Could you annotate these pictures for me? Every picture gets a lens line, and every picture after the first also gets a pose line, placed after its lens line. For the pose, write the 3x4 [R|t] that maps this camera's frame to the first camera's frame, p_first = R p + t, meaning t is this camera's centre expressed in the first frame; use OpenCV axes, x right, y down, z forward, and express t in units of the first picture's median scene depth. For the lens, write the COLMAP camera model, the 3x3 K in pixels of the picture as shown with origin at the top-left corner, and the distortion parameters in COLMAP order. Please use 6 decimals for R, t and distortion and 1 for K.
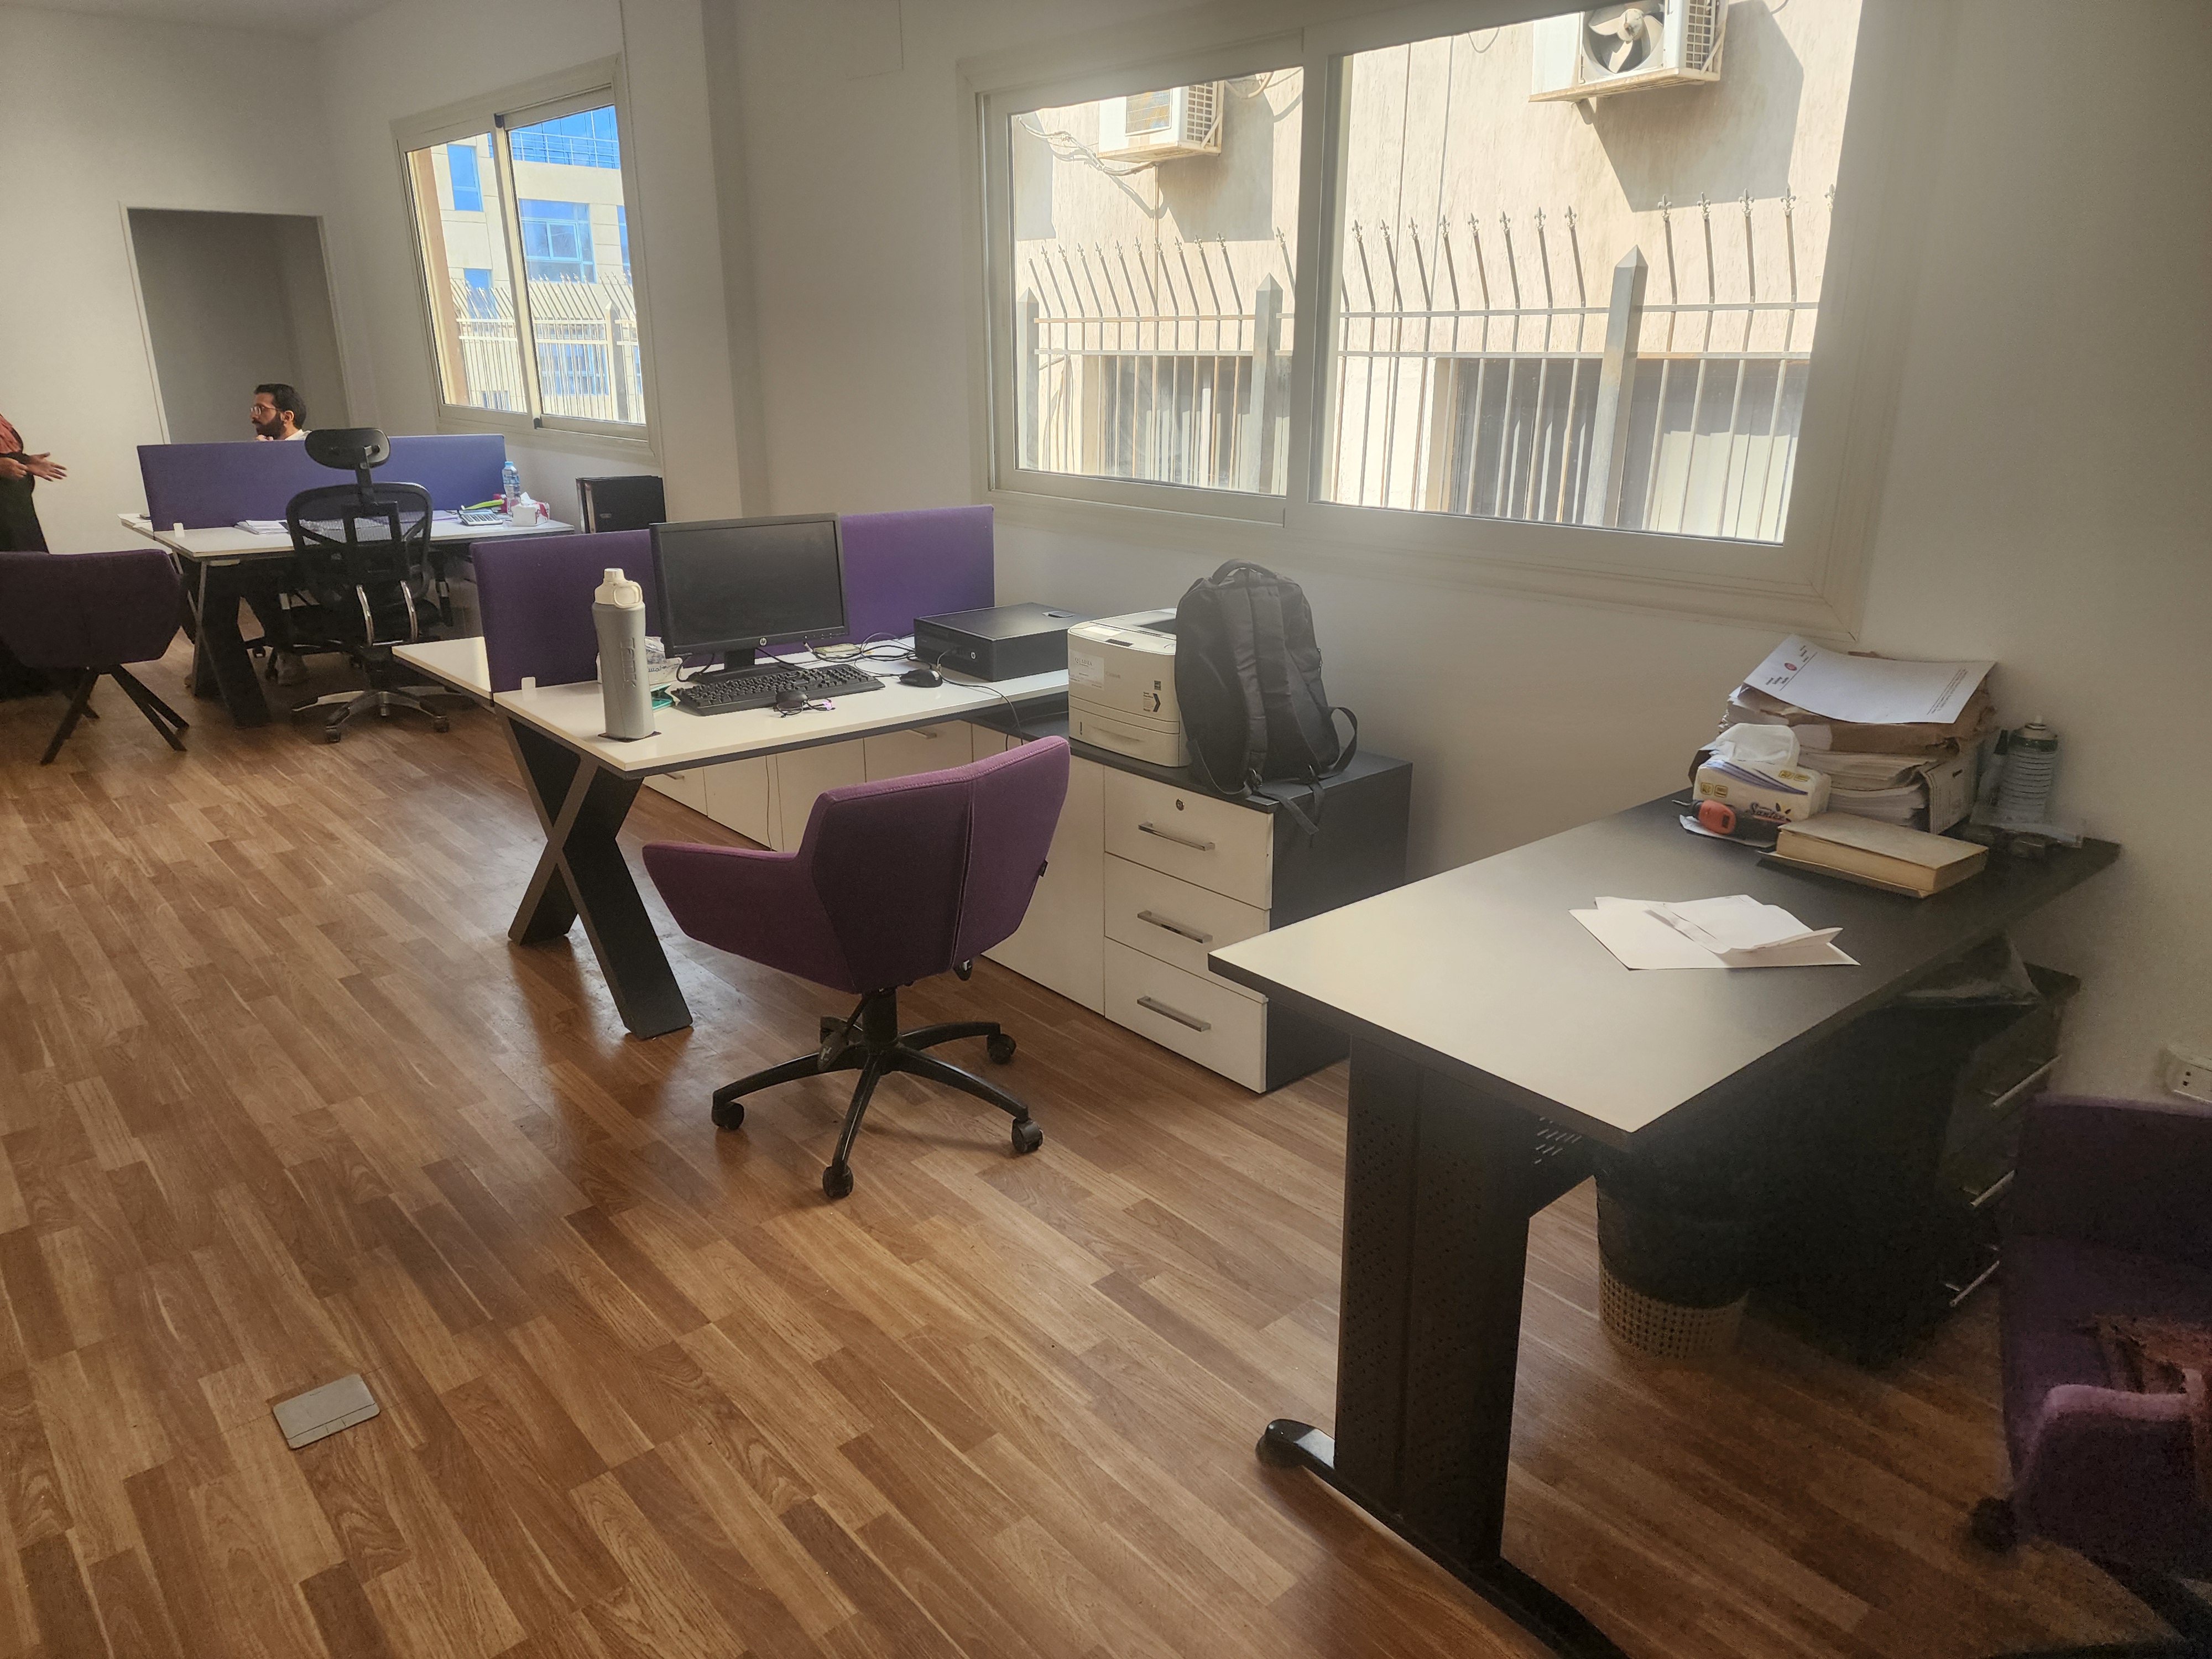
lens RADIAL K [[1488.9, 0, 1110.0], [0, 1488.9, 821.0], [0, 0, 1]] dist [0.090838, -0.083326]
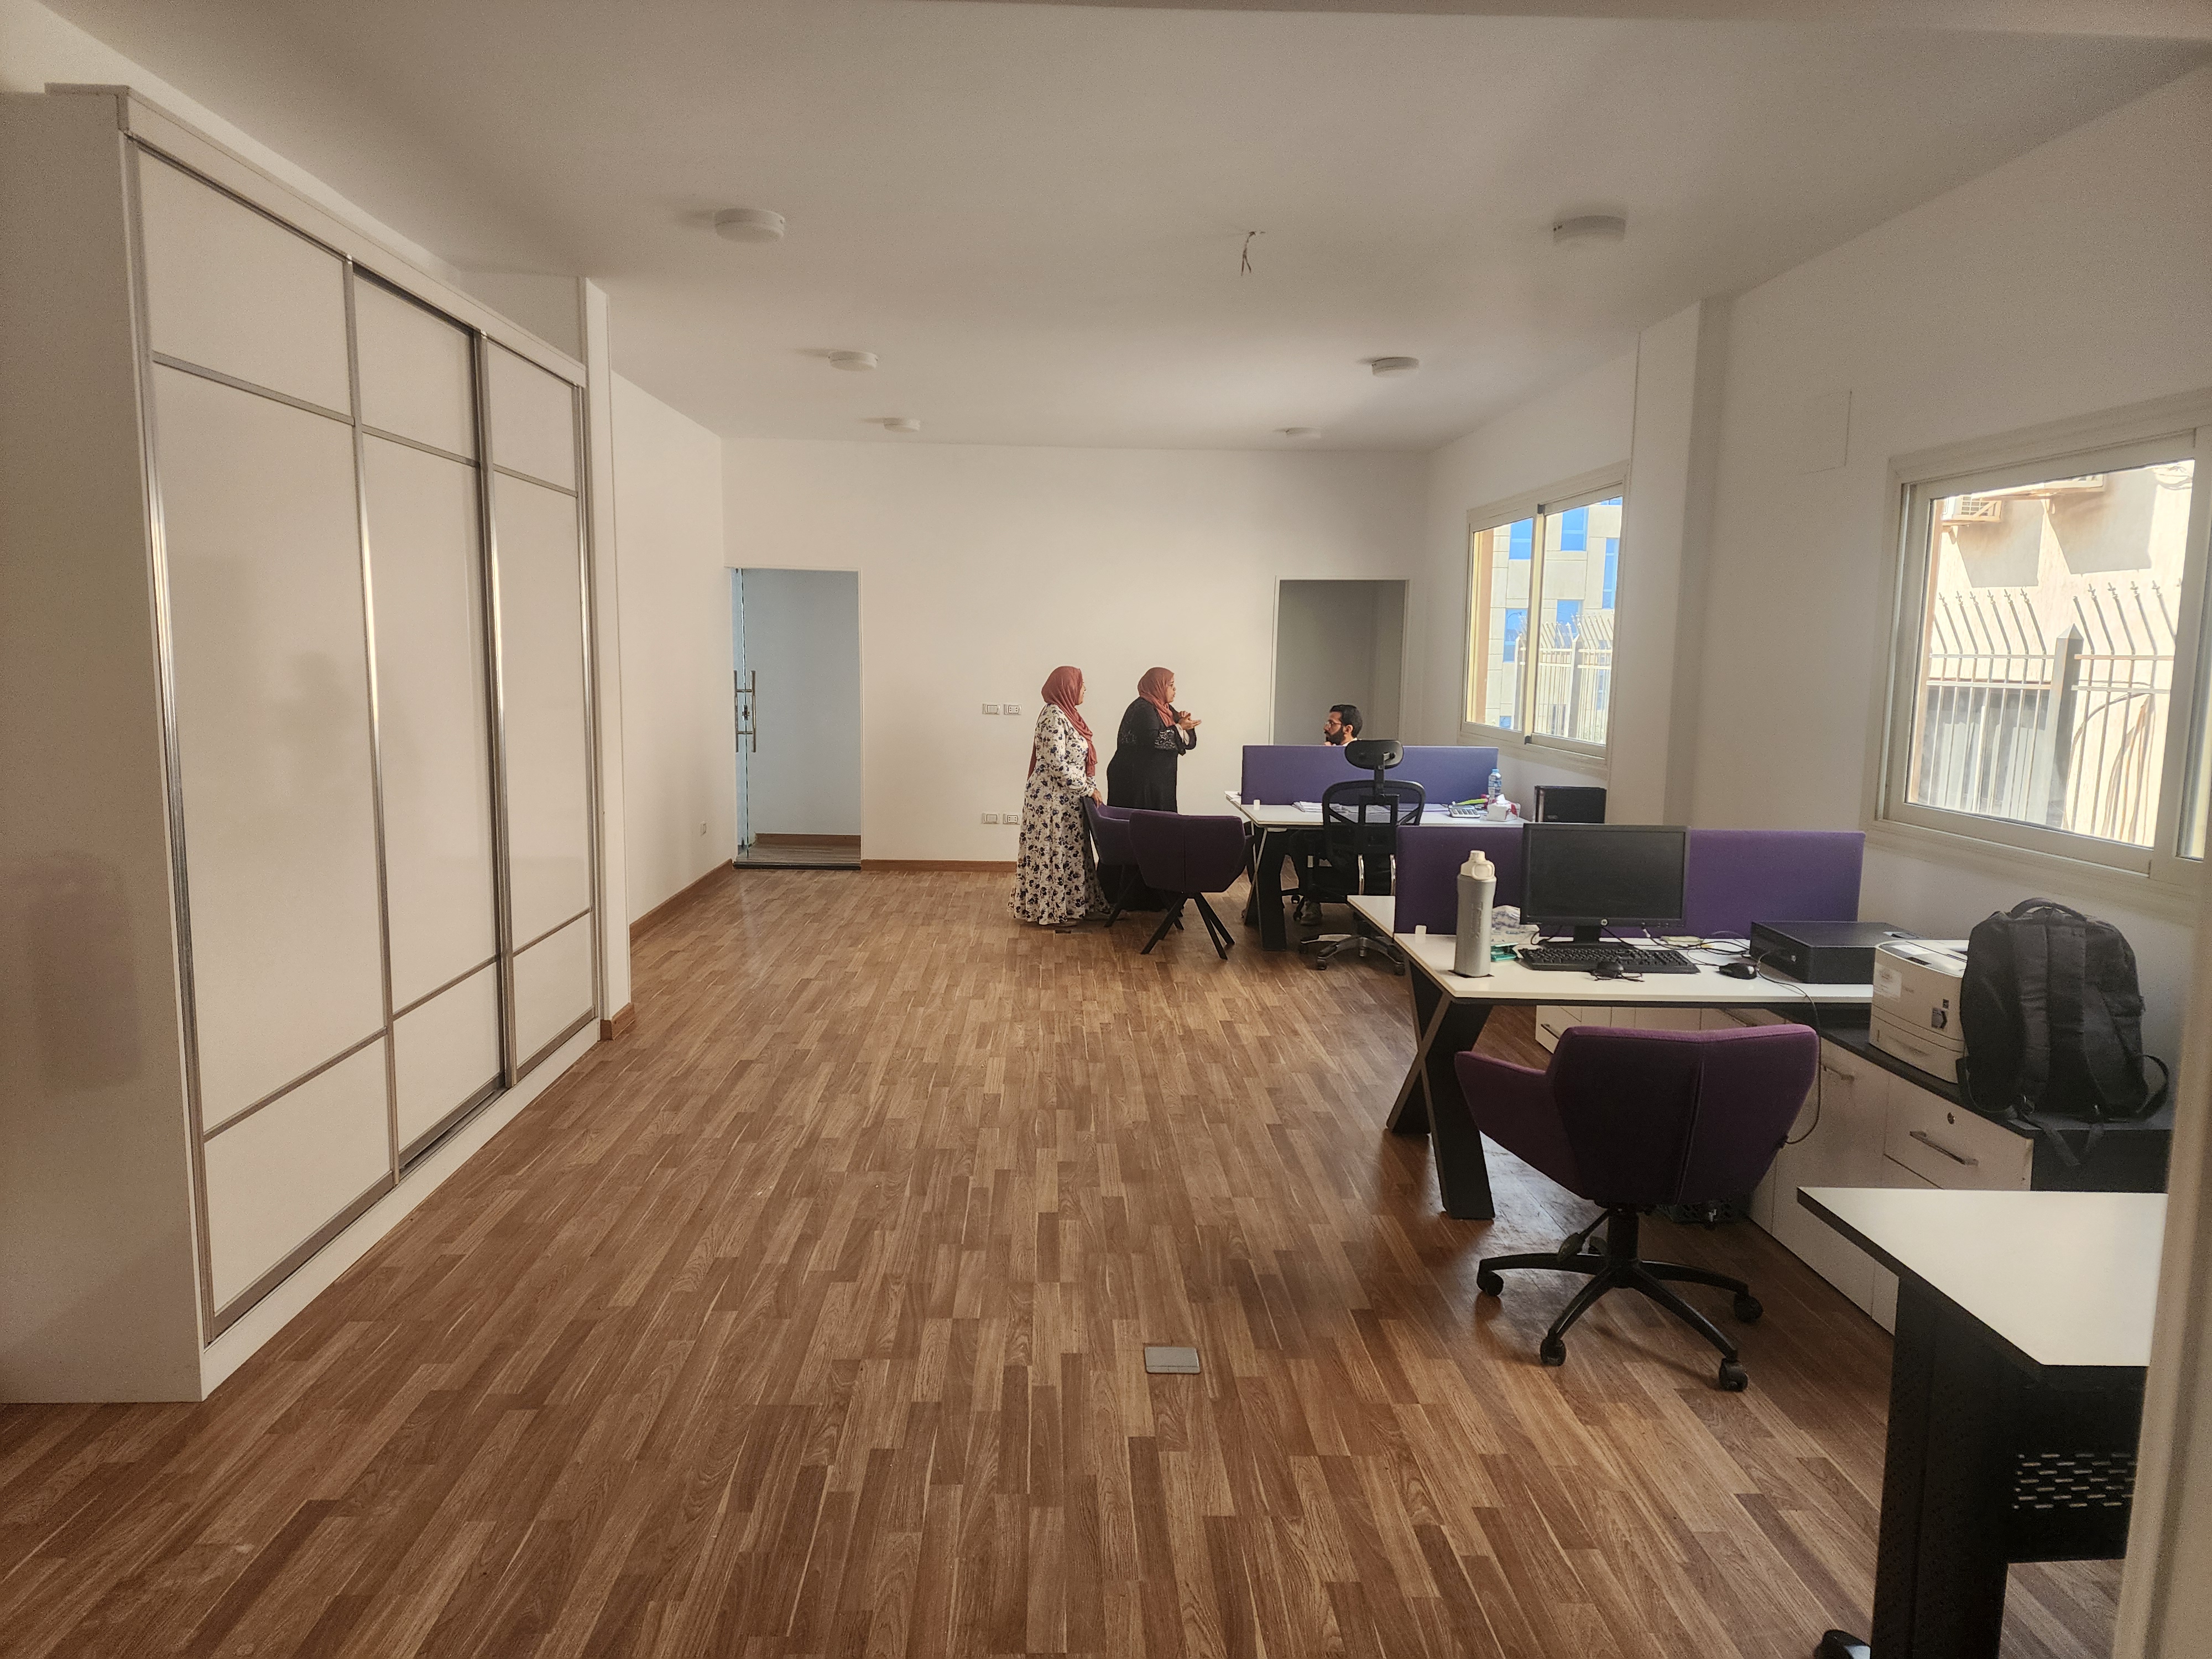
lens RADIAL K [[1488.9, 0, 1110.0], [0, 1488.9, 821.0], [0, 0, 1]] dist [0.090838, -0.083326]
pose [[0.781016, 0.083154, -0.618950, 0.223537], [-0.204385, 0.970550, -0.127511, 0.042432], [0.590119, 0.226092, 0.775011, -0.228878]]
